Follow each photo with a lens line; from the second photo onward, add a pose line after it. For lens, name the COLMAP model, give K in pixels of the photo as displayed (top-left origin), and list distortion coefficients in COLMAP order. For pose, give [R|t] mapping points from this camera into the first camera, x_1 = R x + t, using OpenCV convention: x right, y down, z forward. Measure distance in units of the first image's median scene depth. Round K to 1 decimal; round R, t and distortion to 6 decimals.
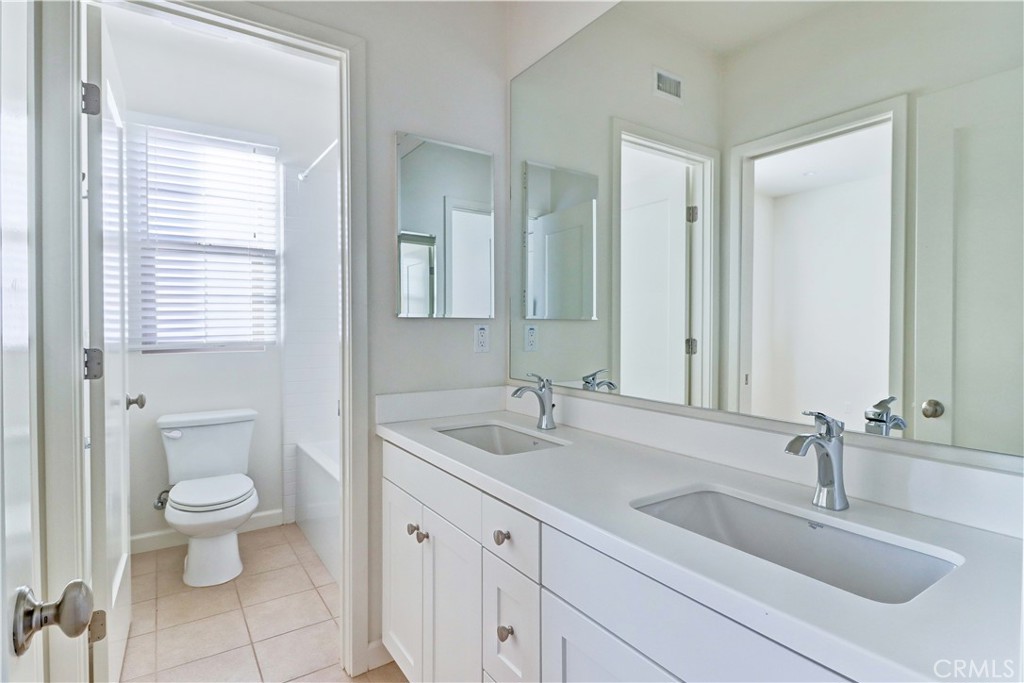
lens RADIAL K [[525.5, 0, 522.0], [0, 525.5, 337.1], [0, 0, 1]] dist [0.012937, -0.001736]
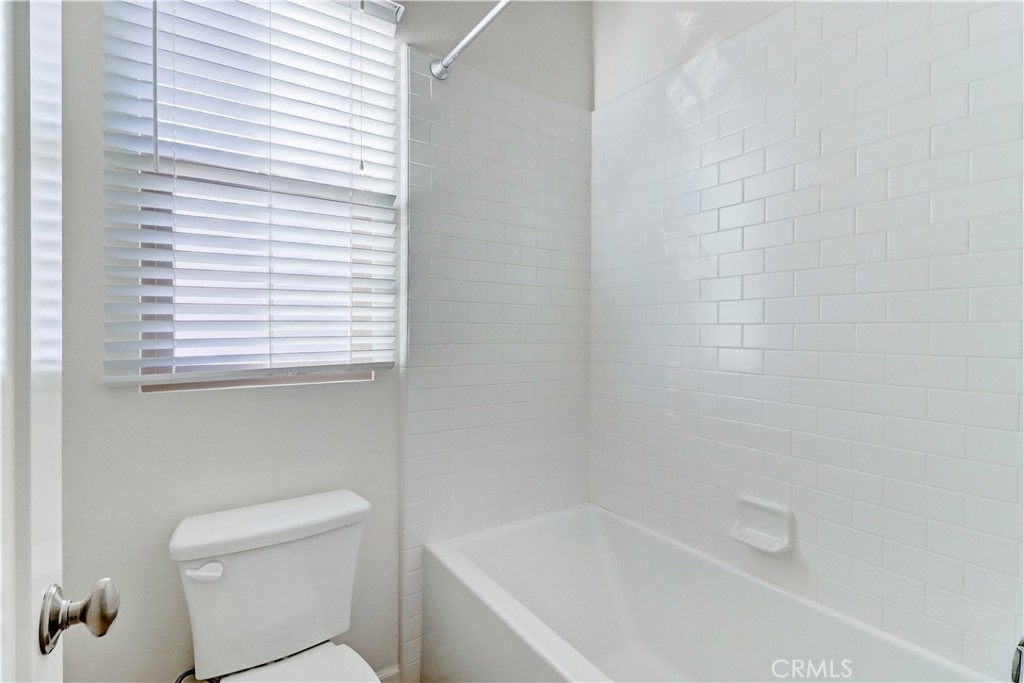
lens RADIAL K [[470.9, 0, 514.0], [0, 470.9, 336.6], [0, 0, 1]] dist [0.007965, 0.000294]
pose [[0.999943, -0.003746, 0.010048, -0.348307], [0.003954, 0.999776, -0.020769, -0.008270], [-0.009968, 0.020807, 0.999734, 0.512077]]
